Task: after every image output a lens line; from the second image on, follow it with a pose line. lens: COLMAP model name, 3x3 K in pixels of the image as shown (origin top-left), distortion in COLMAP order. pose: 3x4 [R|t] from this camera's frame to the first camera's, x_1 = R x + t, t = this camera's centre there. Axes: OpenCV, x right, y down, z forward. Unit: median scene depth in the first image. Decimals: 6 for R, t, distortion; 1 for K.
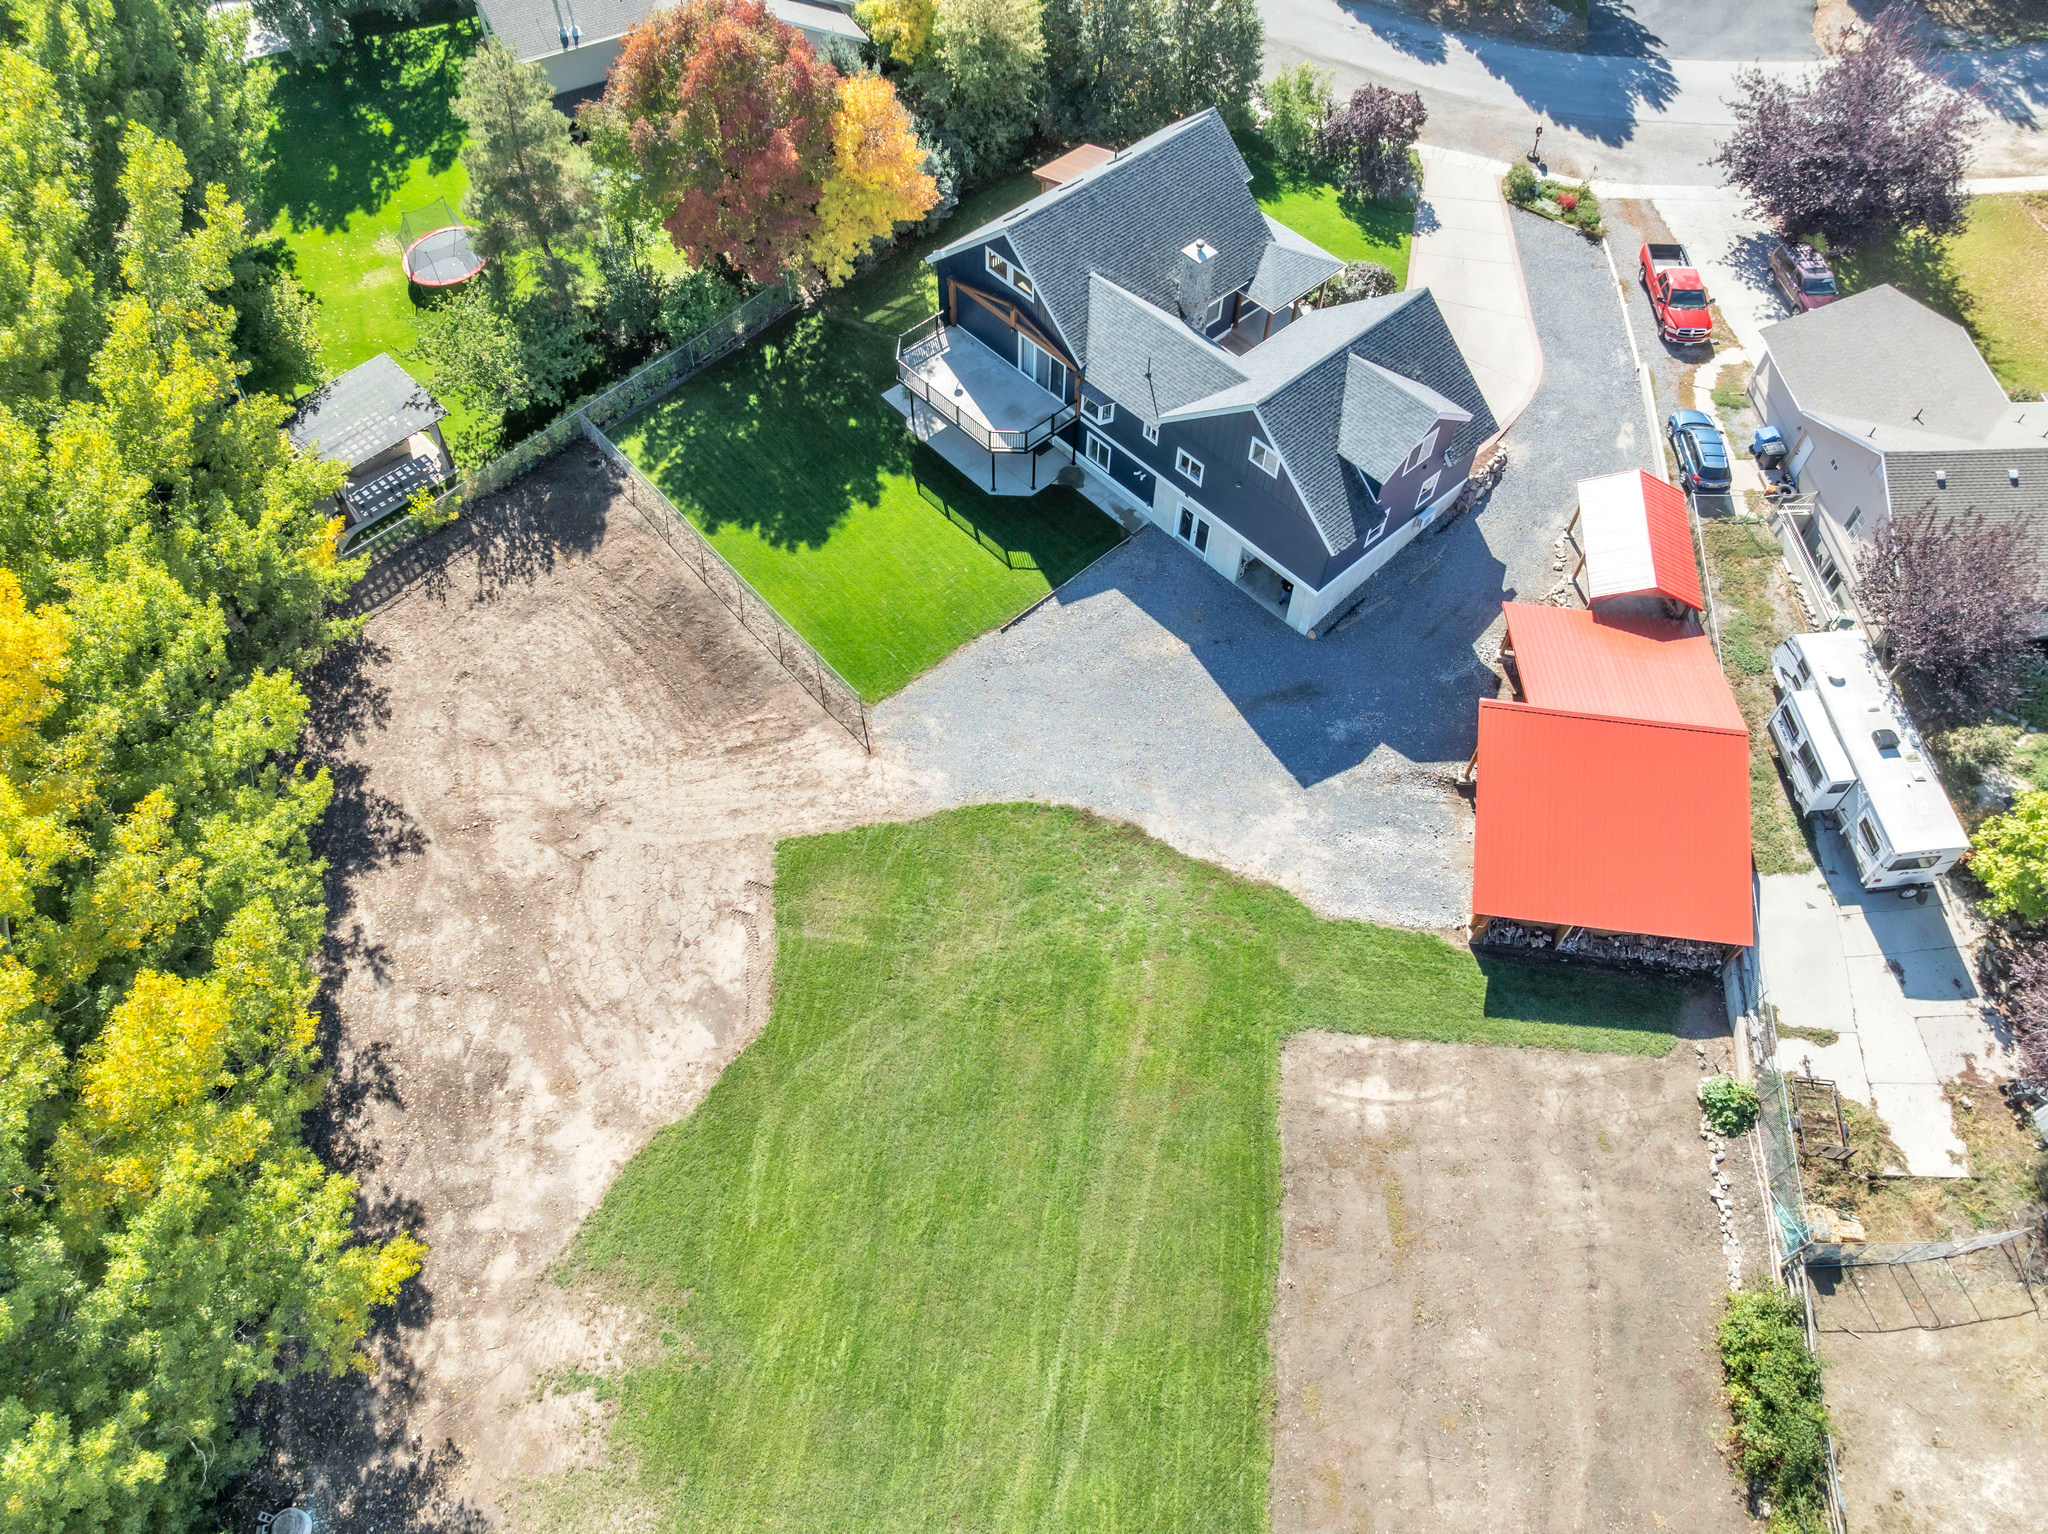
lens RADIAL K [[1446.1, 0, 1028.2], [0, 1446.1, 765.2], [0, 0, 1]] dist [-0.027540, -0.005881]
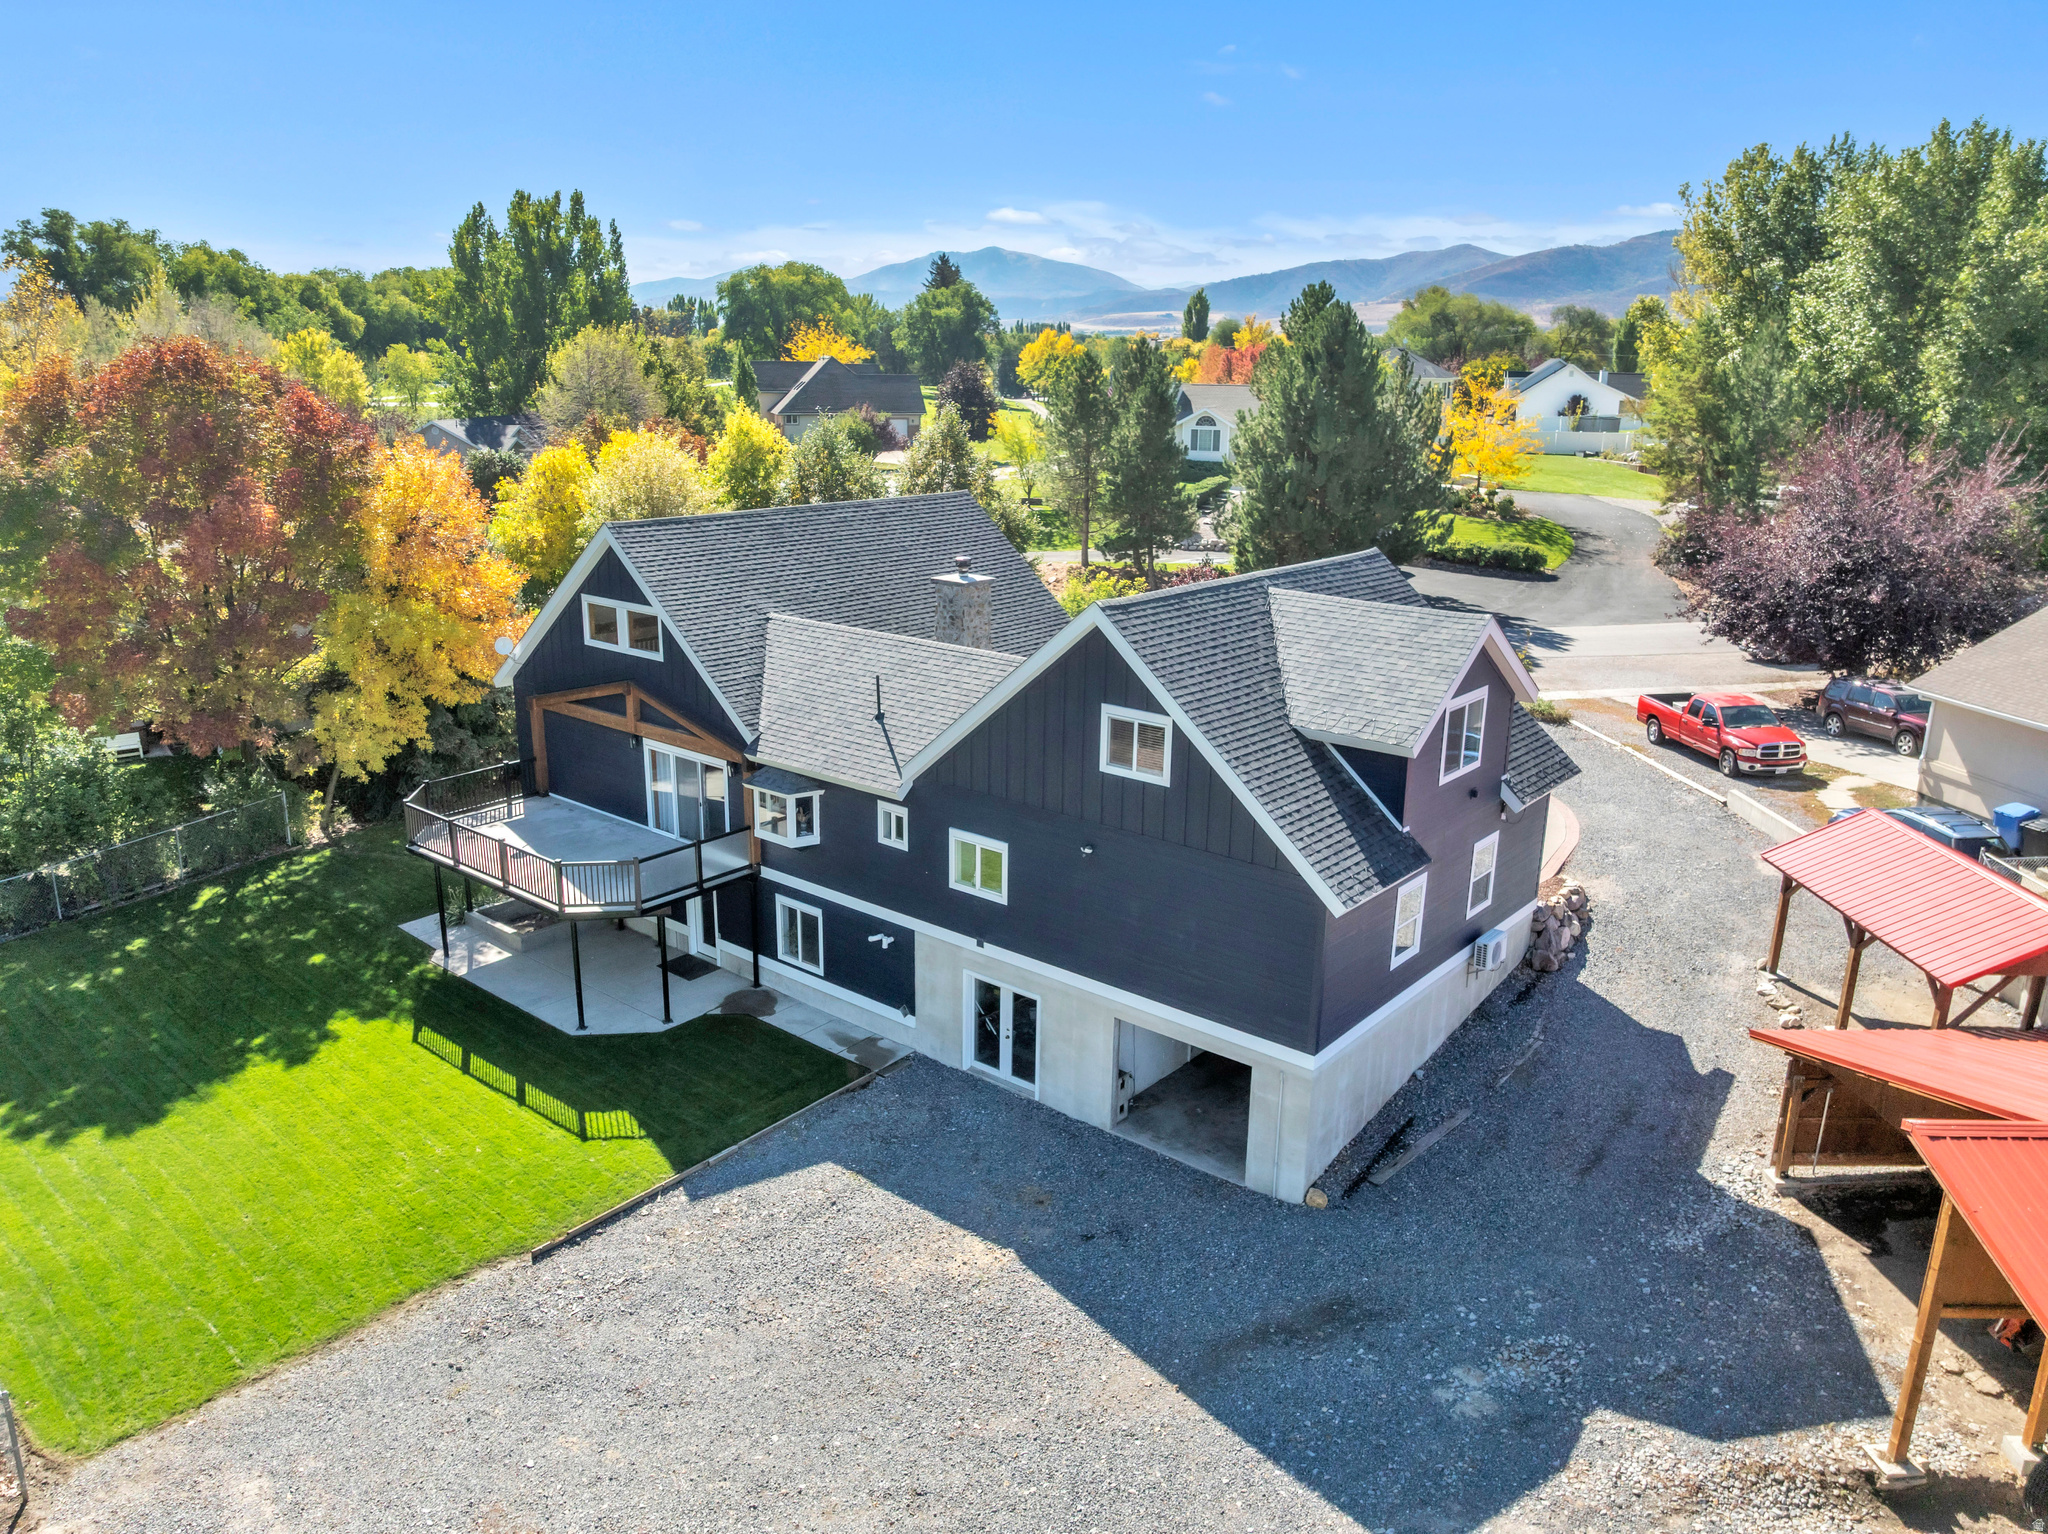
lens RADIAL K [[1446.1, 0, 1031.3], [0, 1446.1, 766.2], [0, 0, 1]] dist [-0.027540, -0.005881]
pose [[0.990289, -0.033276, 0.134980, 0.066169], [0.112149, 0.764995, -0.634196, 0.064400], [-0.082155, 0.643175, 0.761299, 0.617506]]
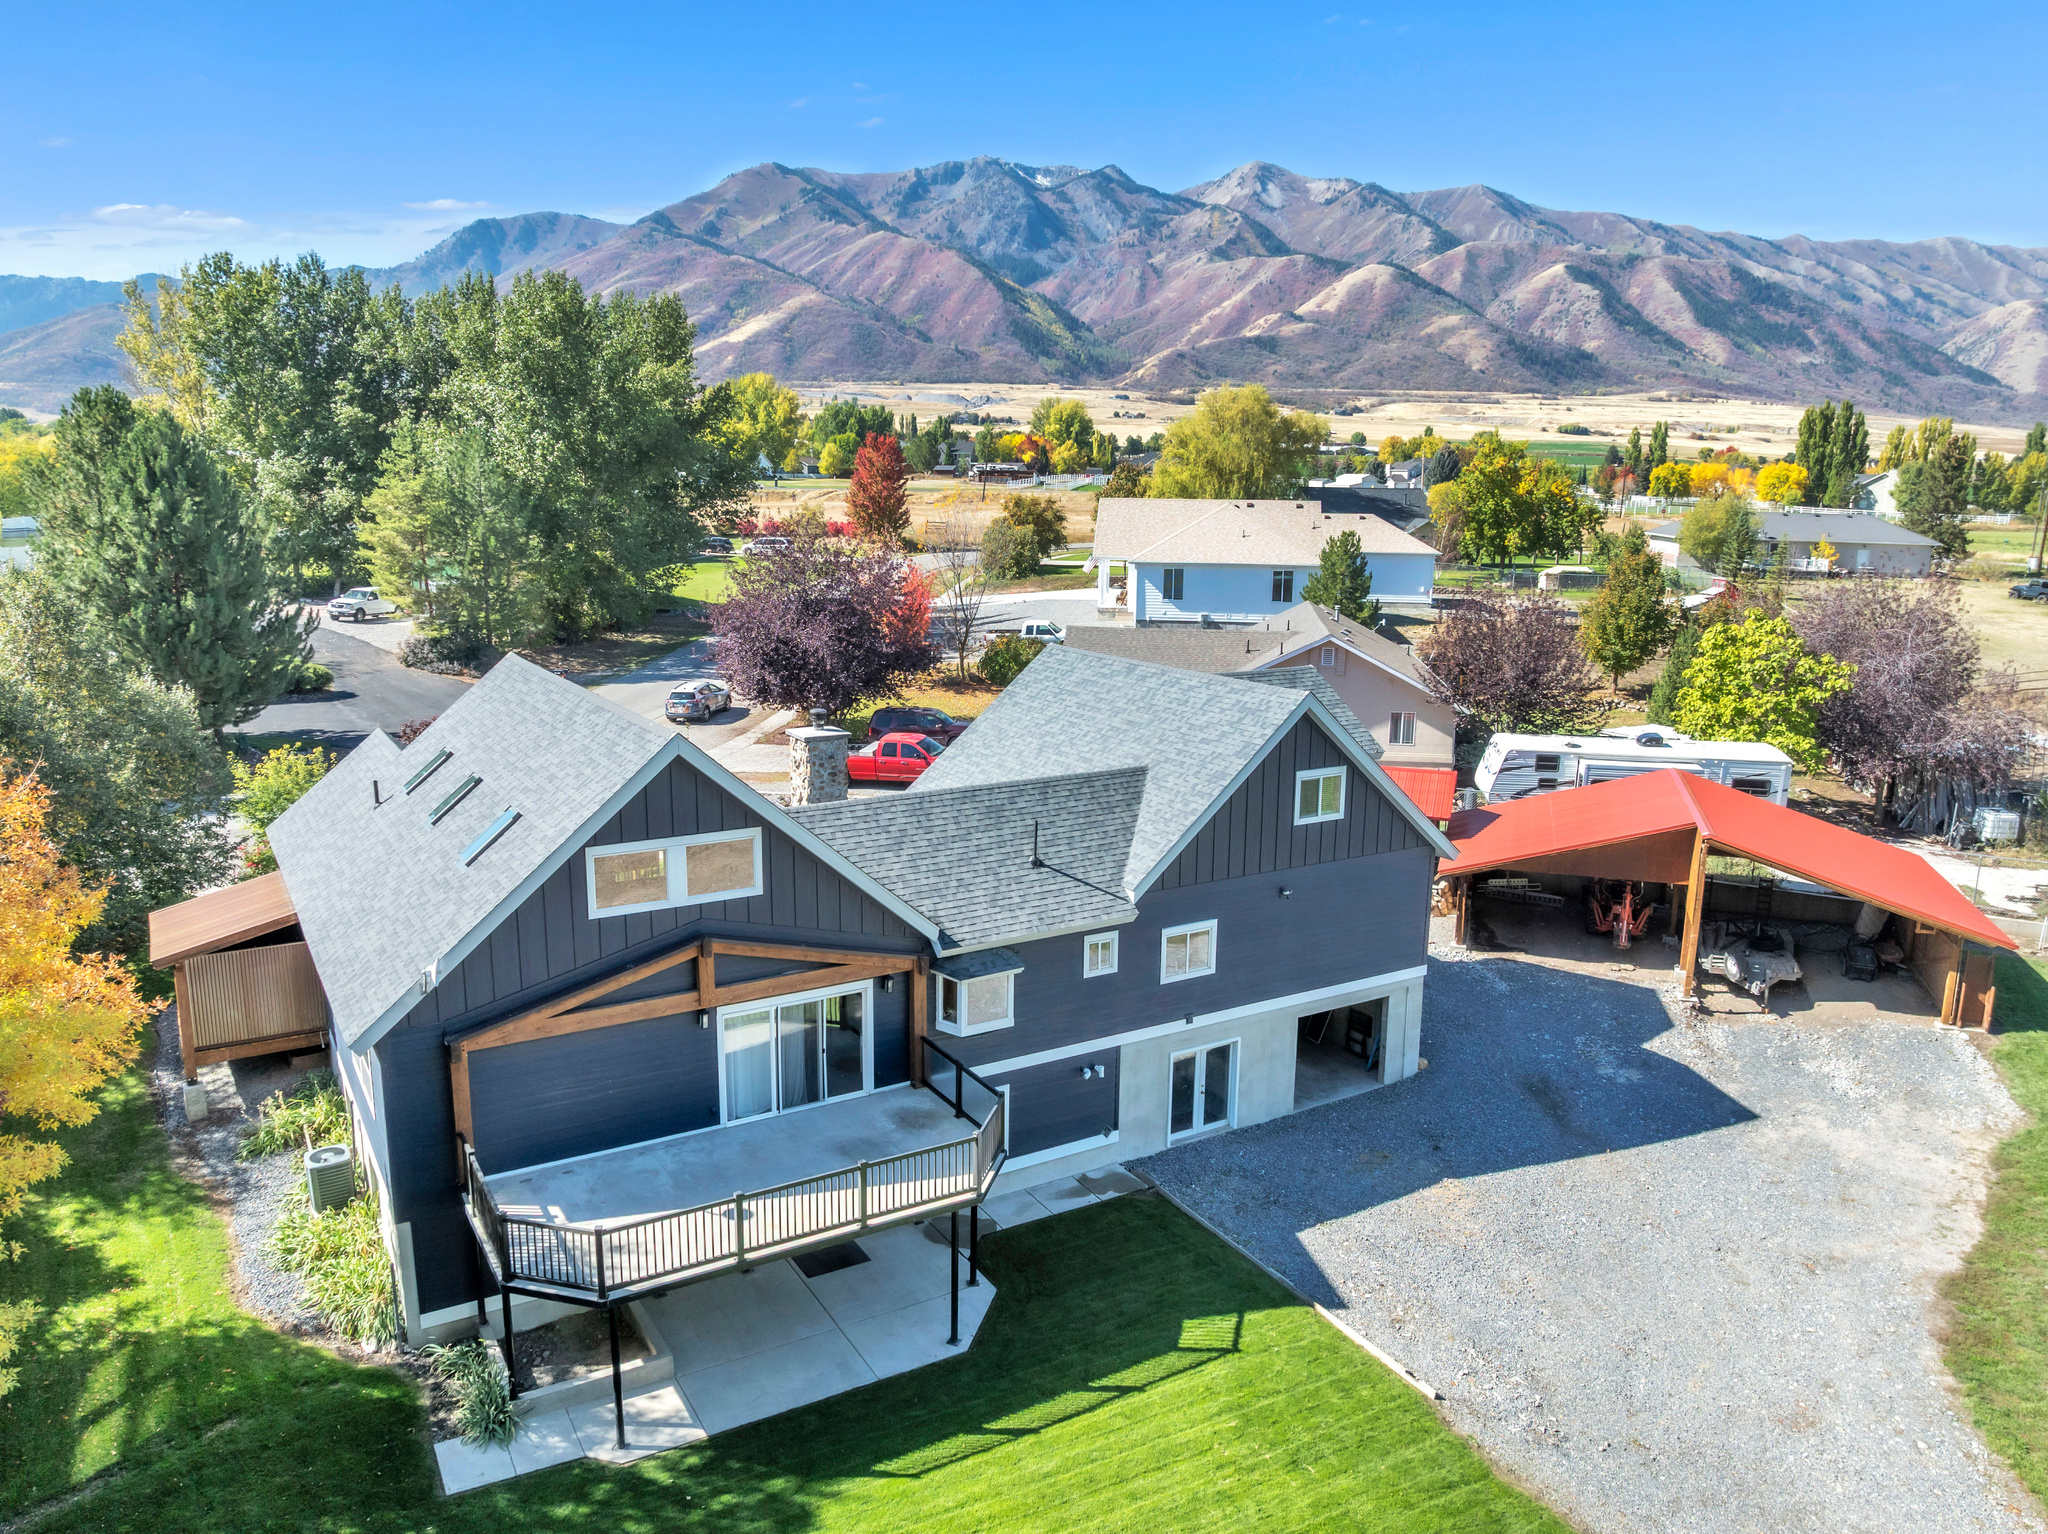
lens RADIAL K [[1446.1, 0, 1017.3], [0, 1446.1, 760.1], [0, 0, 1]] dist [-0.027540, -0.005881]
pose [[0.192781, -0.194323, 0.961808, -0.380055], [0.804739, 0.592166, -0.041657, -0.271697], [-0.561454, 0.782035, 0.270538, 0.831081]]
